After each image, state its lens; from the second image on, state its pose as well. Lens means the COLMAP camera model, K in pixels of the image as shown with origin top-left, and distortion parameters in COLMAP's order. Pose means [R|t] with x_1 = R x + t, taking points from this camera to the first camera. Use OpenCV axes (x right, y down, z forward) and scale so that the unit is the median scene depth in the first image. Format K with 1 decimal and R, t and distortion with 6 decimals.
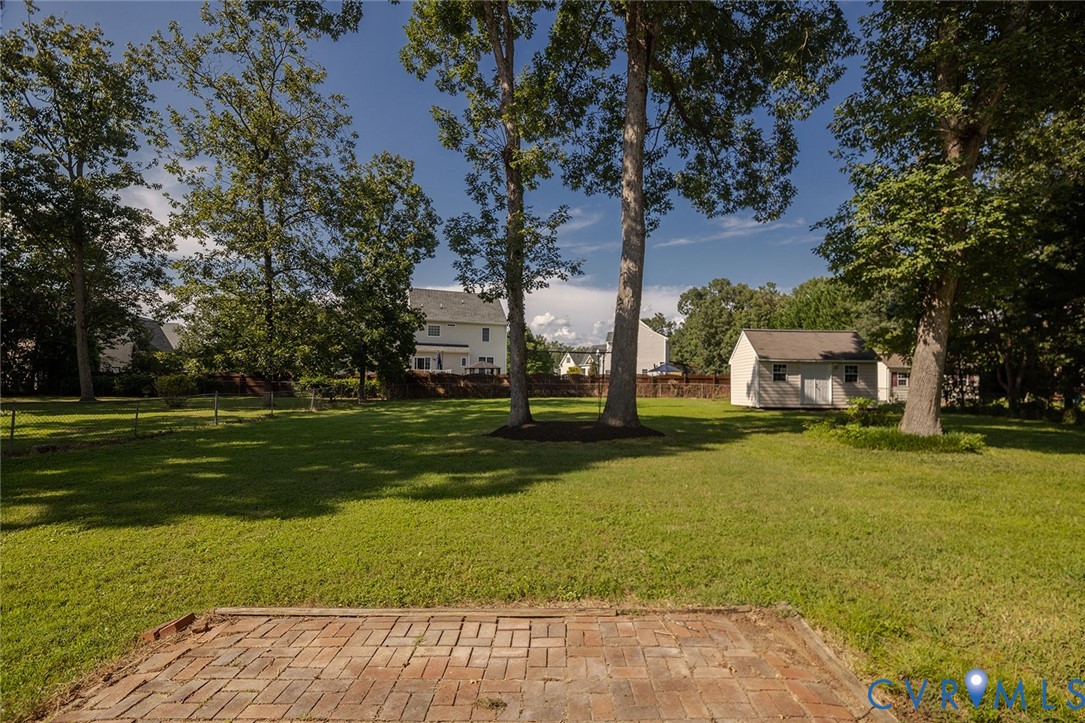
lens RADIAL K [[509.2, 0, 542.9], [0, 509.2, 382.6], [0, 0, 1]] dist [-0.003122, -0.000187]
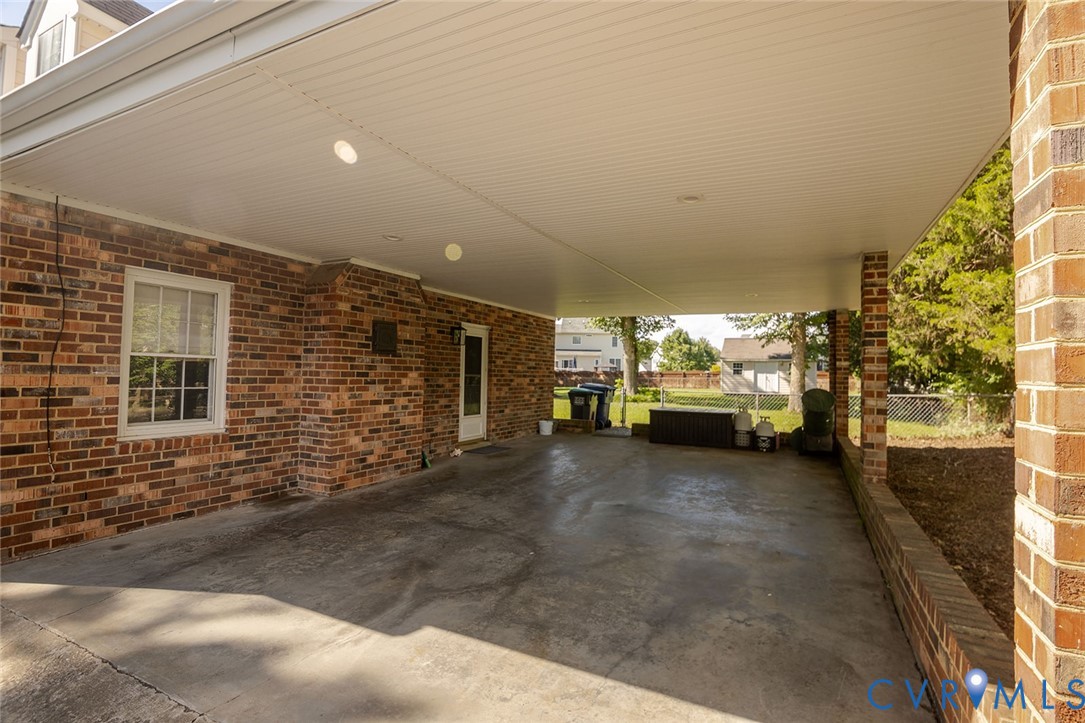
lens RADIAL K [[509.2, 0, 542.9], [0, 509.2, 382.6], [0, 0, 1]] dist [-0.003122, -0.000187]
pose [[0.891262, 0.009809, -0.453383, 0.626594], [-0.009965, 0.999948, 0.002046, 0.021790], [0.453380, 0.002694, 0.891313, -0.513694]]
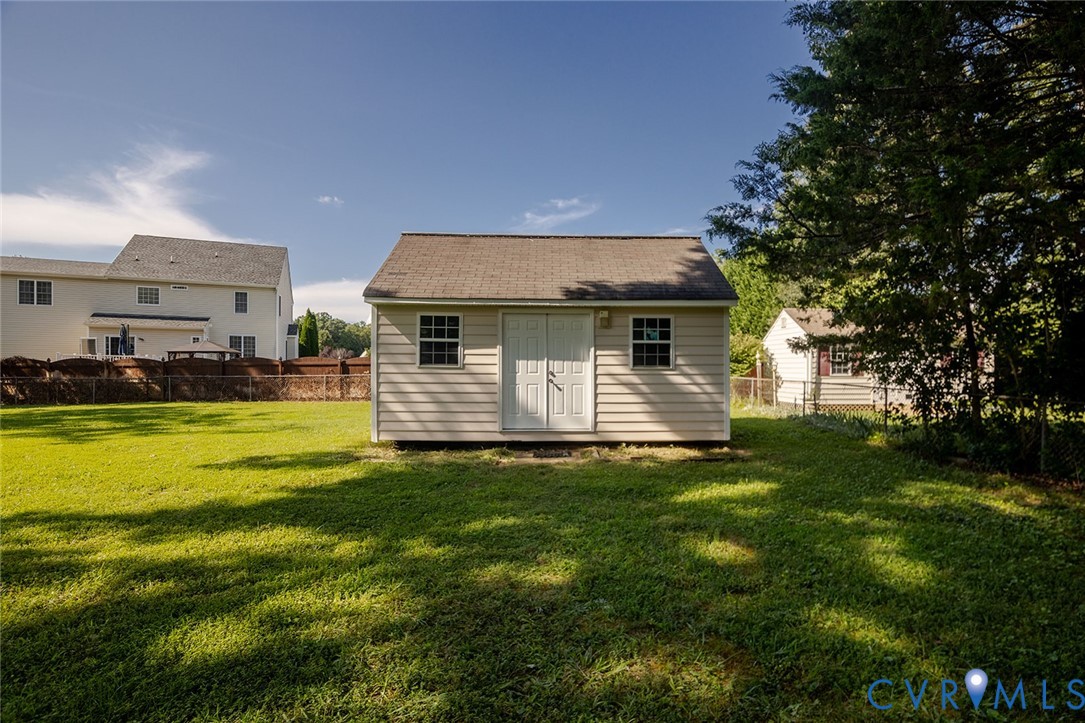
lens RADIAL K [[509.2, 0, 542.9], [0, 509.2, 382.6], [0, 0, 1]] dist [-0.003122, -0.000187]
pose [[0.999921, -0.008945, 0.008831, 0.528377], [0.008792, 0.999815, 0.017133, 0.003624], [-0.008983, -0.017054, 0.999814, 0.654770]]
